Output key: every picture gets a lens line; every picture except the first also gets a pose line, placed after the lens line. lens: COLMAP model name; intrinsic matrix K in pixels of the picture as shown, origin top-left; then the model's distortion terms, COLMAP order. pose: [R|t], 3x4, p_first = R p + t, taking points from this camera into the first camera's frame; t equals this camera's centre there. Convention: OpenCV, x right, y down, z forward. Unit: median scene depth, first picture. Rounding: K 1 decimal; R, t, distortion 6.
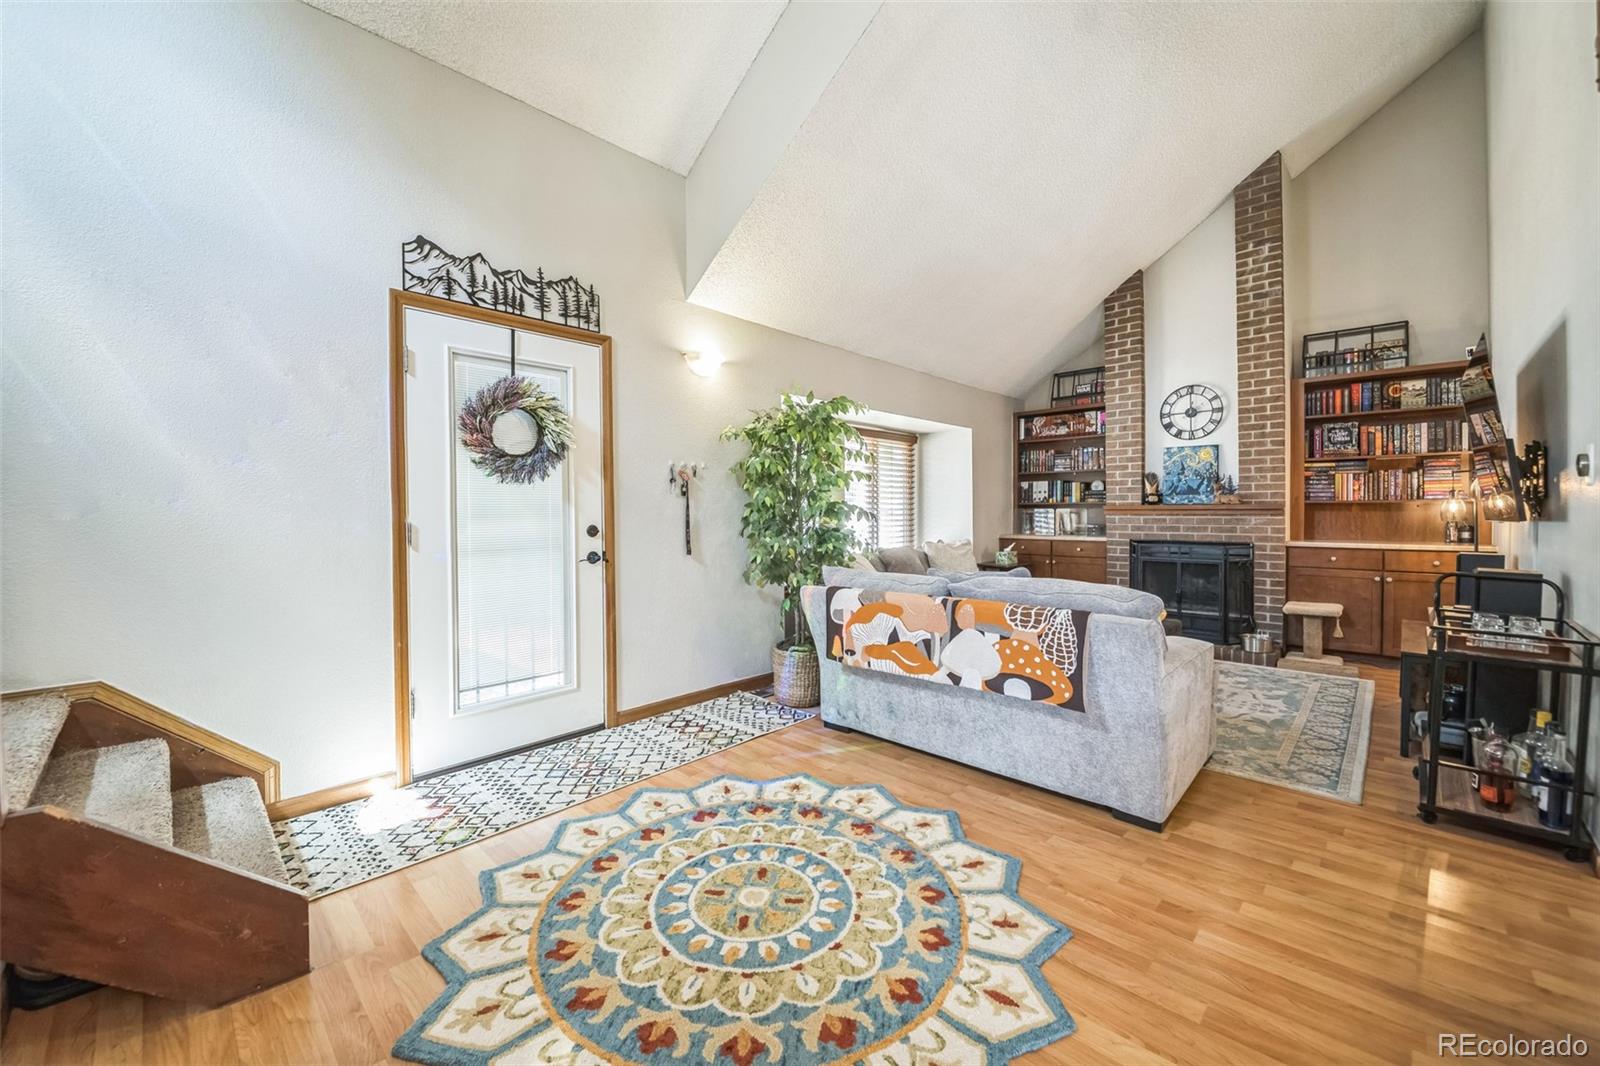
lens RADIAL K [[621.4, 0, 822.8], [0, 621.4, 498.3], [0, 0, 1]] dist [-0.000389, -0.002633]
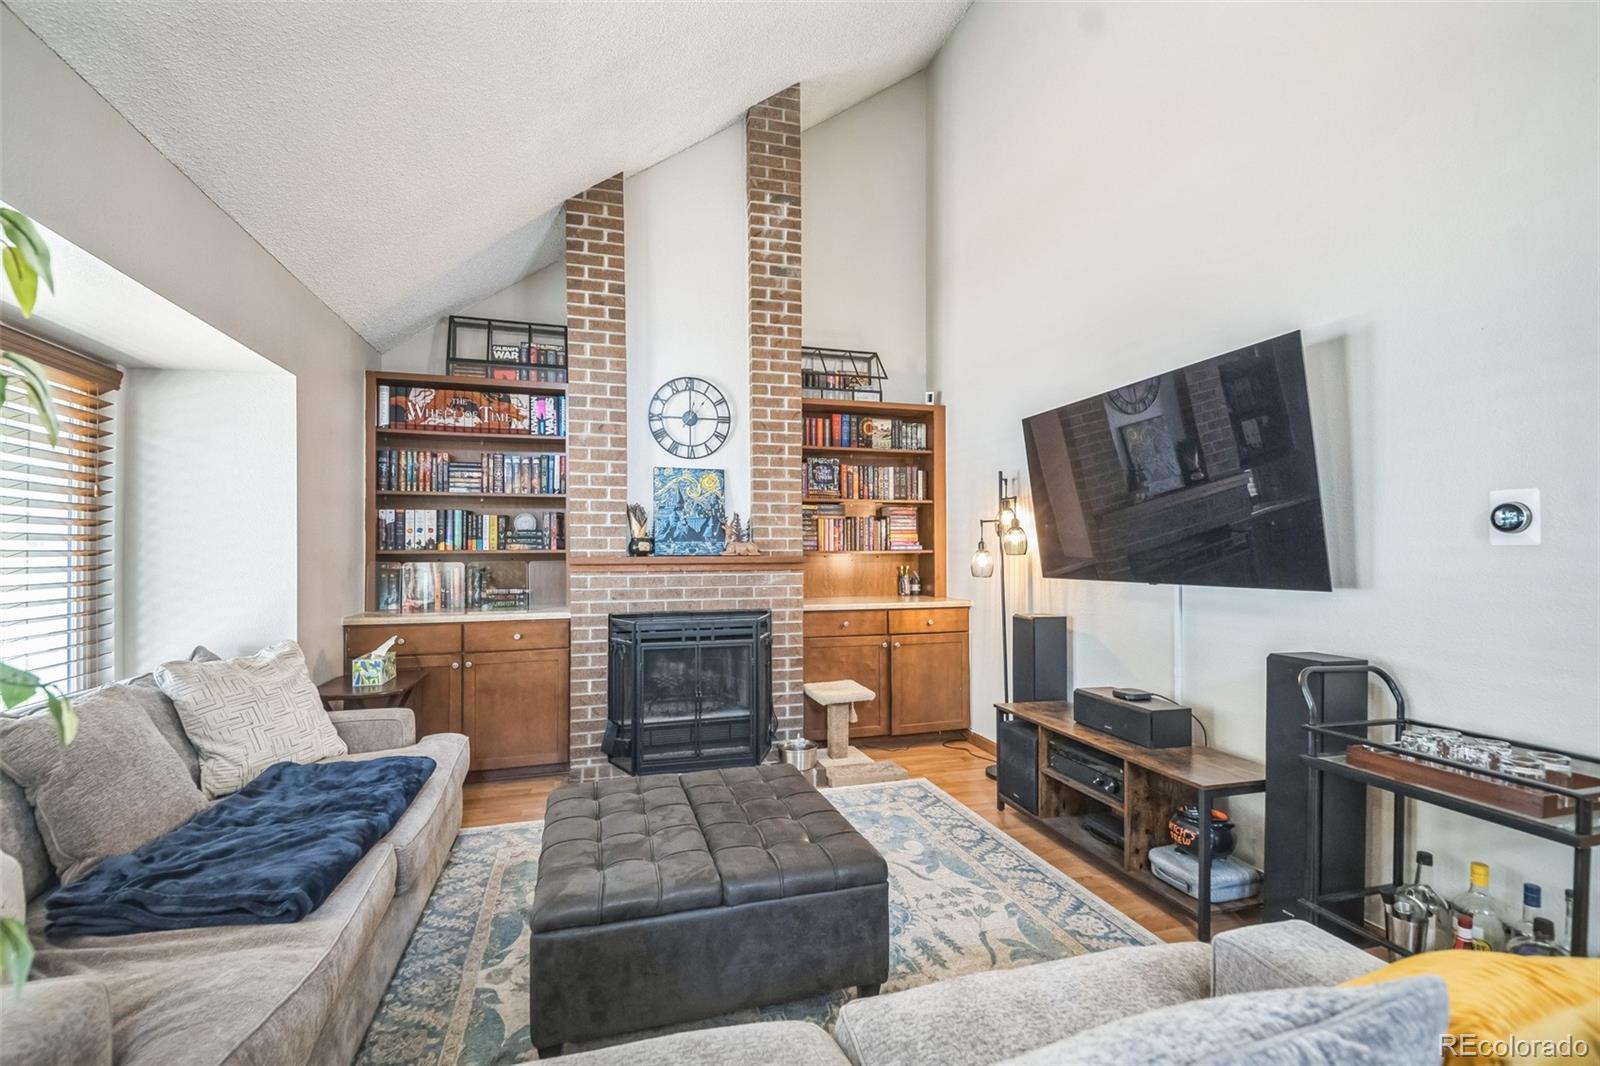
lens RADIAL K [[688.4, 0, 797.3], [0, 688.4, 546.7], [0, 0, 1]] dist [0.013494, -0.000007]
pose [[0.534714, 0.007529, 0.845000, 0.057365], [-0.014604, 0.999893, 0.000333, -0.003155], [-0.844907, -0.012518, 0.534767, 0.976953]]
